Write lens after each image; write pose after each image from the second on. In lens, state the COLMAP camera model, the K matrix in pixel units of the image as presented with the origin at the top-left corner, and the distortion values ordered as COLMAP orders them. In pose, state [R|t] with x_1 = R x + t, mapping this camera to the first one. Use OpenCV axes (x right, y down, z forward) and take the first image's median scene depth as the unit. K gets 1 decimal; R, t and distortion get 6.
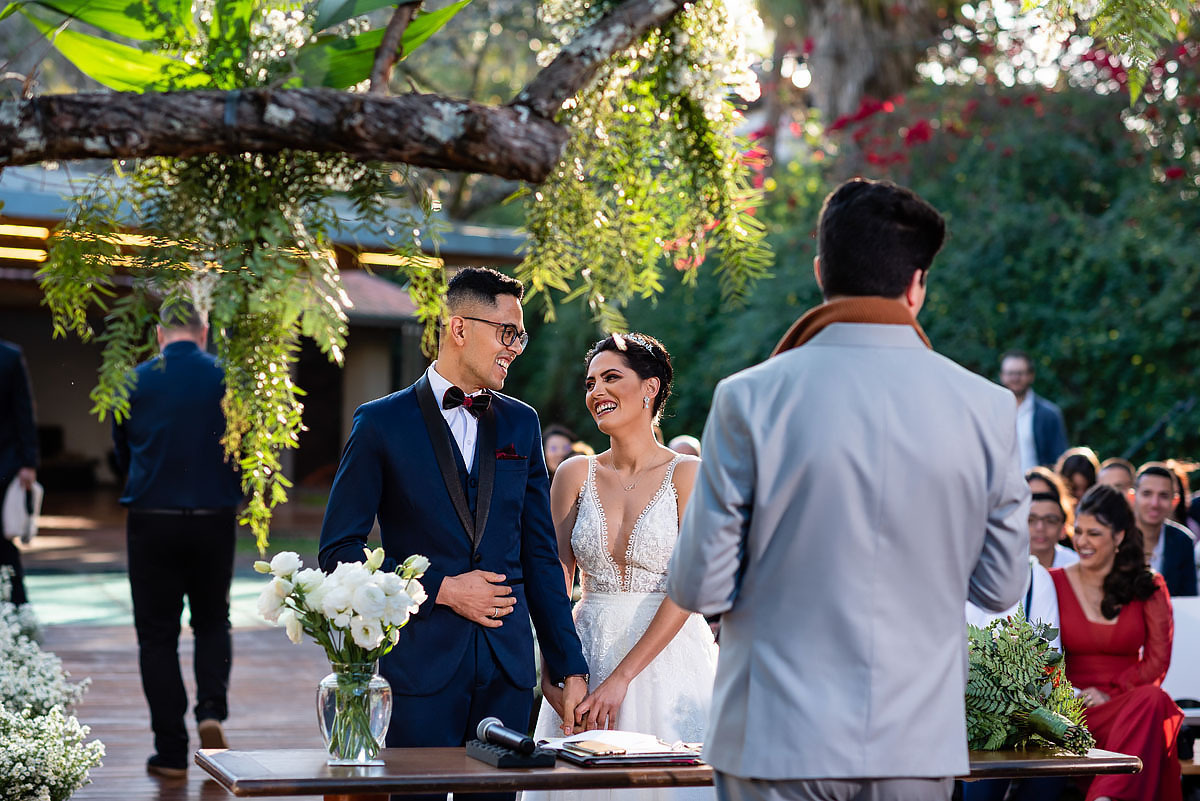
lens RADIAL K [[3013.2, 0, 600.0], [0, 3013.2, 400.5], [0, 0, 1]] dist [-0.052400, -0.254205]
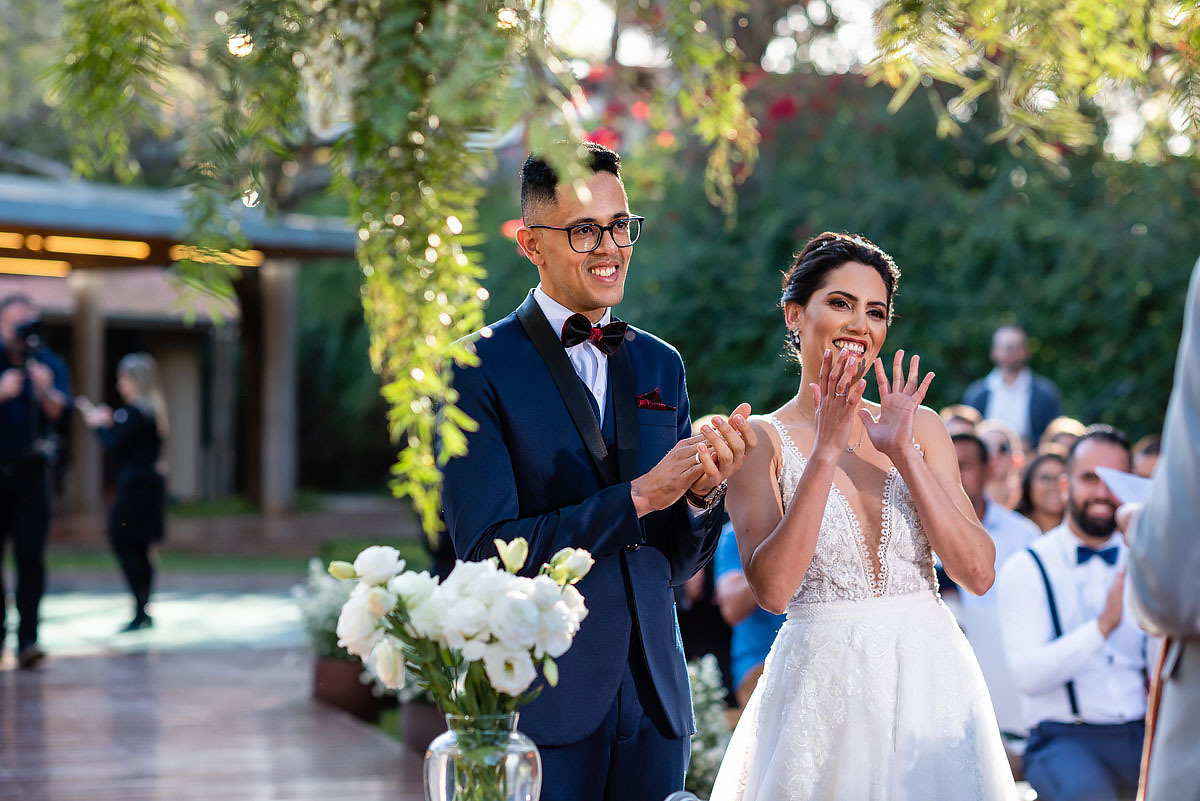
lens RADIAL K [[3013.2, 0, 600.0], [0, 3013.2, 400.5], [0, 0, 1]] dist [-0.052400, -0.254205]
pose [[0.997121, -0.016833, 0.073940, -0.124343], [0.017188, 0.999844, -0.004169, 0.026544], [-0.073858, 0.005428, 0.997254, 0.416576]]
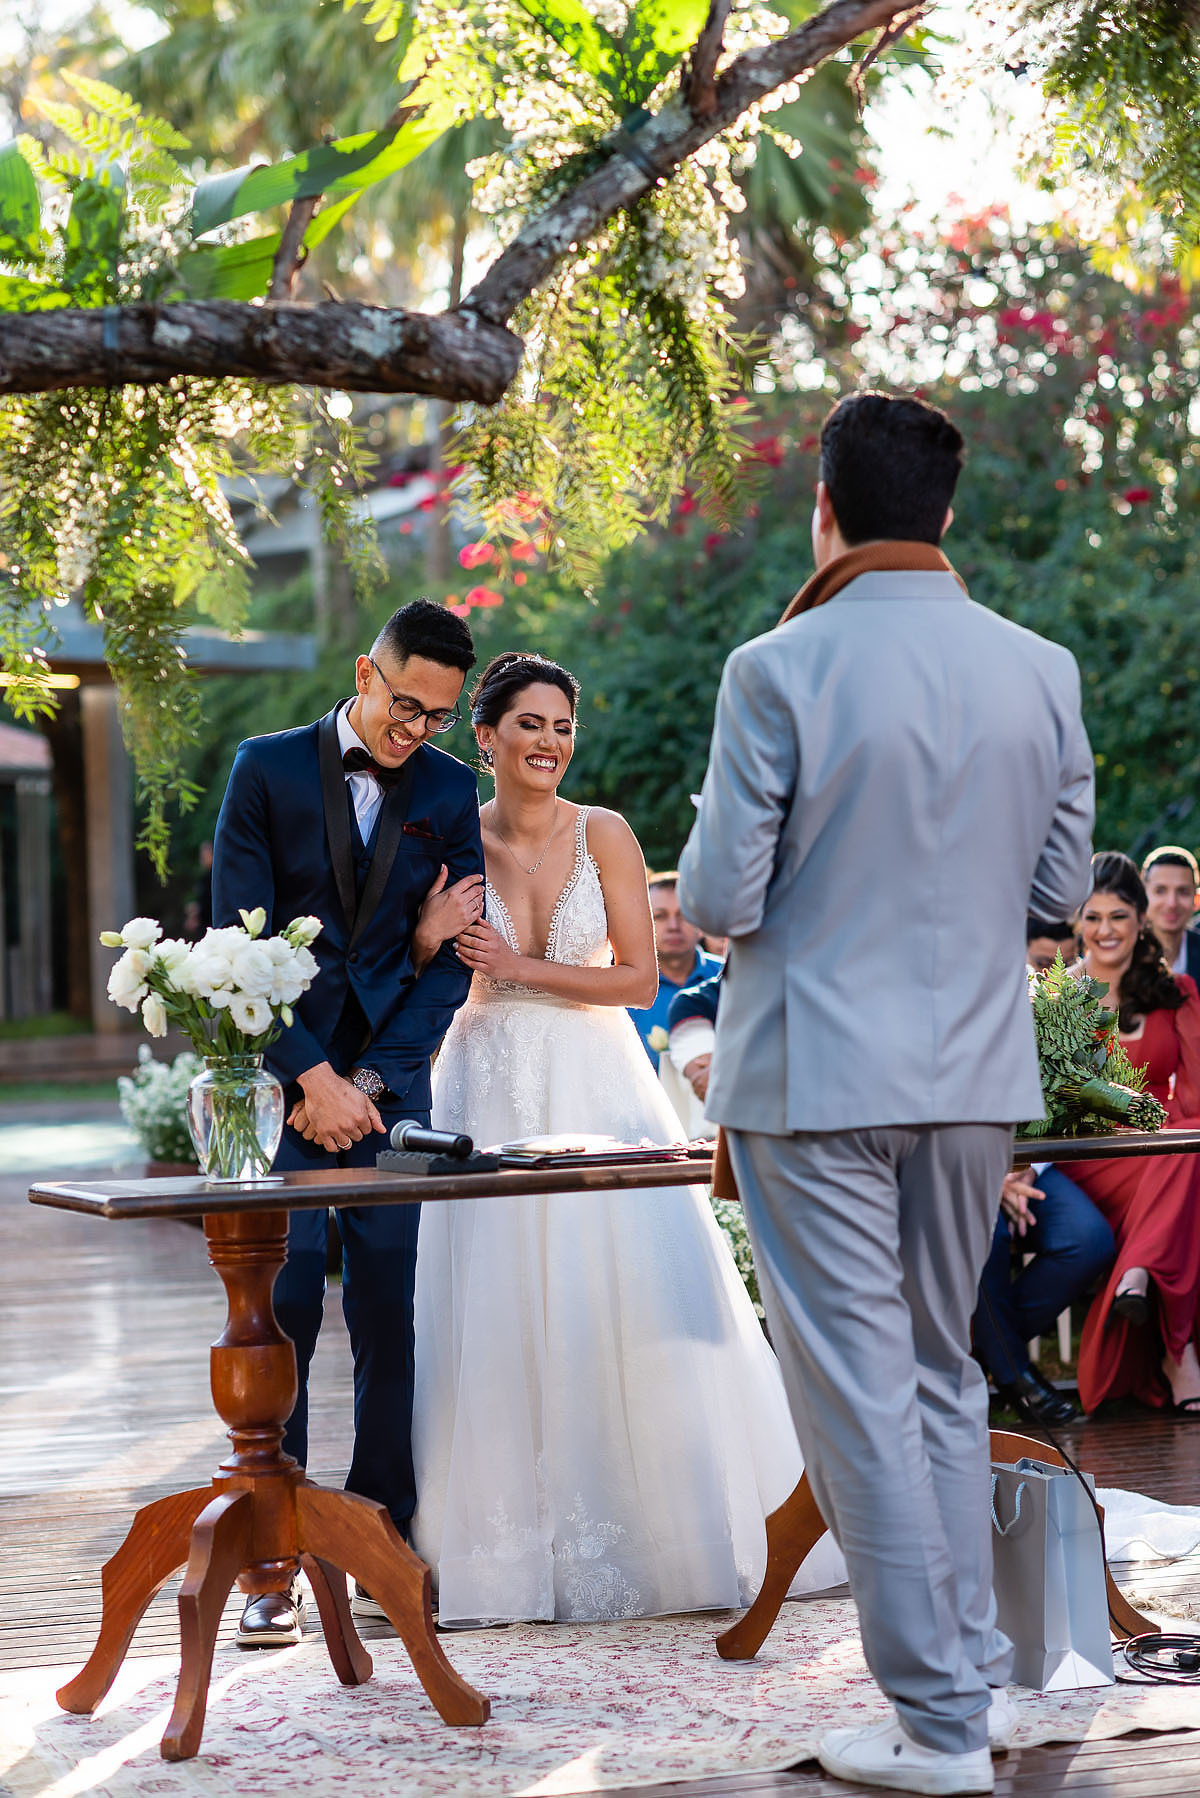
lens RADIAL K [[4514.8, 0, 600.0], [0, 4514.8, 899.0], [0, 0, 1]] dist [-0.052400, -0.254205]
pose [[0.996006, -0.051041, 0.073261, -0.084742], [0.051093, 0.998693, 0.001173, 0.059762], [-0.073225, 0.002575, 0.997312, -0.215088]]
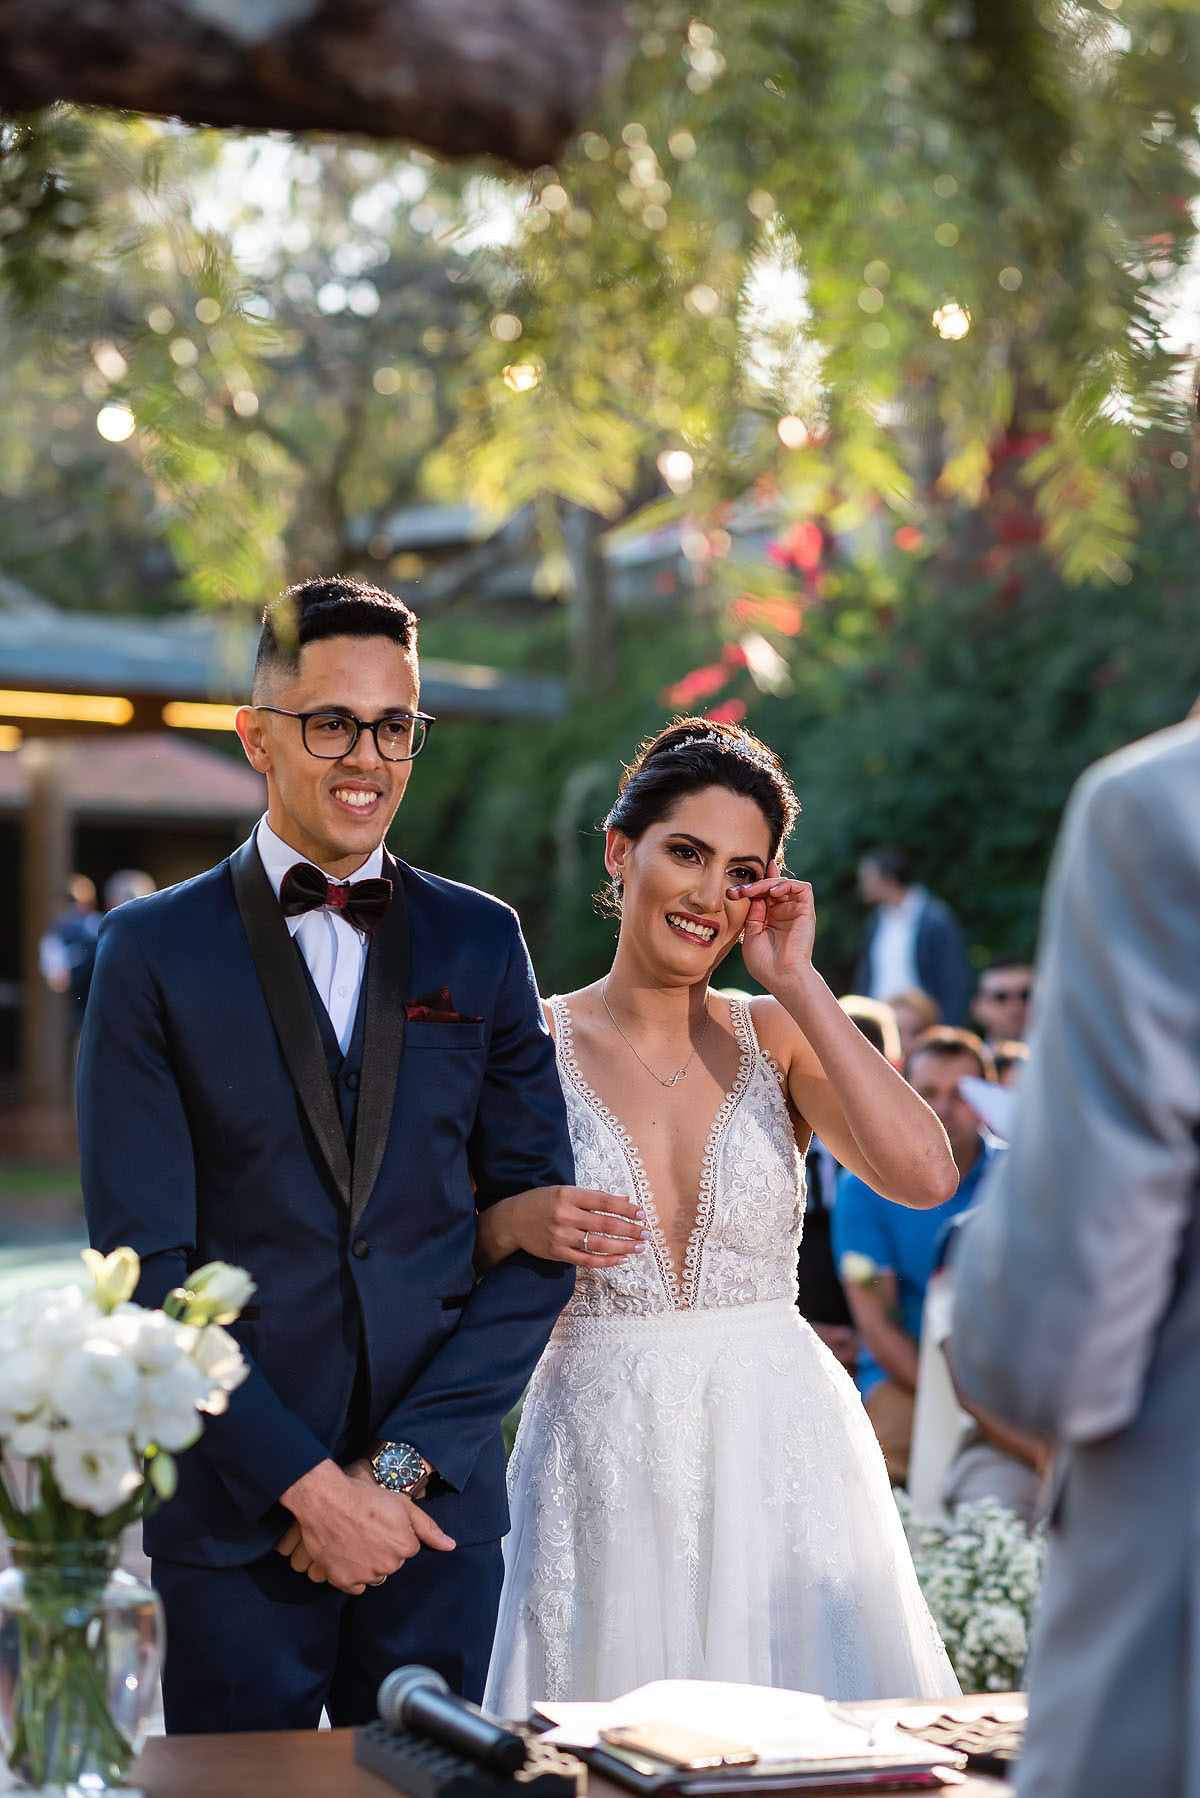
lens RADIAL K [[4514.8, 0, 600.0], [0, 4514.8, 899.0], [0, 0, 1]] dist [-0.052400, -0.254205]
pose [[0.999737, -0.018896, 0.012989, -0.021218], [0.019040, 0.999758, -0.011035, 0.012787], [-0.012777, 0.011280, 0.999855, 0.489237]]
